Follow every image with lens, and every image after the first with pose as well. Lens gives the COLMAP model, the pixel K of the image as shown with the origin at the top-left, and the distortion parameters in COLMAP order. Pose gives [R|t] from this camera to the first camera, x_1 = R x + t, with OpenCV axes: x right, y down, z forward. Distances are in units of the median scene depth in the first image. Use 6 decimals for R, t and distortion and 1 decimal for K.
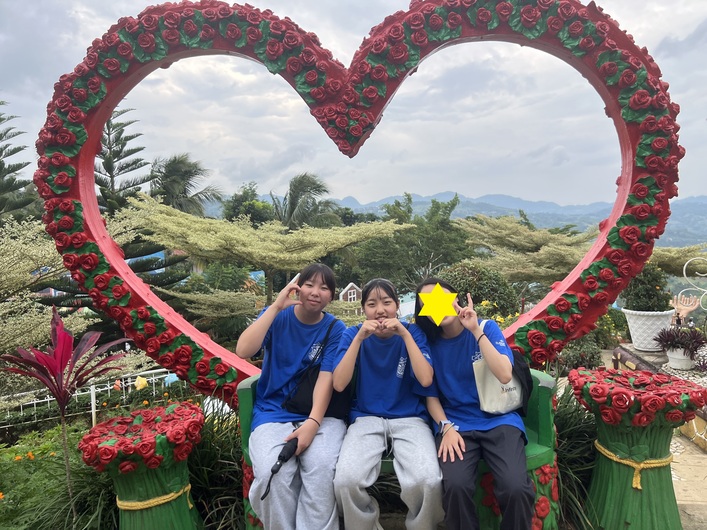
lens RADIAL K [[506.8, 0, 353.5], [0, 506.8, 265.0], [0, 0, 1]] dist [0.004852, -0.003936]
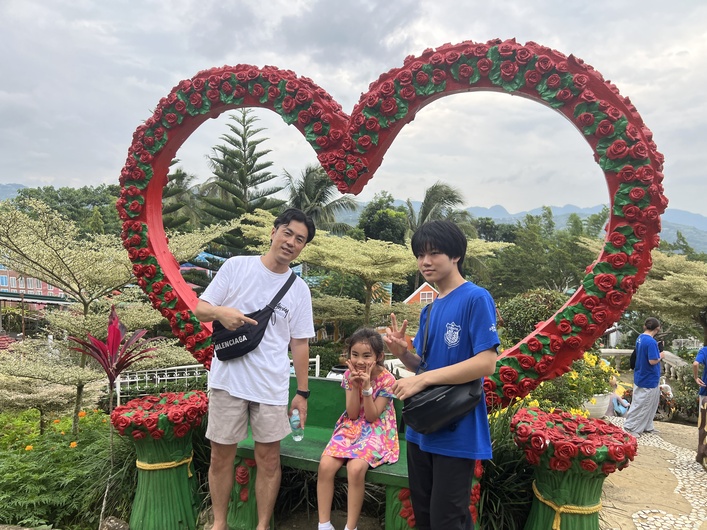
lens RADIAL K [[505.3, 0, 361.6], [0, 505.3, 265.4], [0, 0, 1]] dist [0.010272, -0.019502]
pose [[0.963929, 0.064767, -0.258159, 0.331120], [-0.068431, 0.997642, -0.005225, -0.053871], [0.257212, 0.022702, 0.966088, -0.089176]]
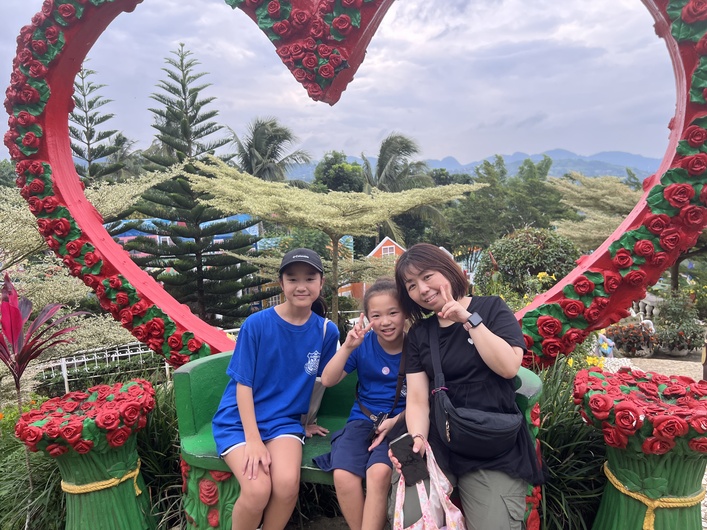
lens RADIAL K [[505.3, 0, 361.6], [0, 505.3, 265.4], [0, 0, 1]] dist [0.010272, -0.019502]
pose [[0.984467, 0.018143, -0.174629, 0.211246], [-0.005197, 0.997222, 0.074311, -0.009260], [0.175492, -0.072249, 0.981826, 0.170942]]
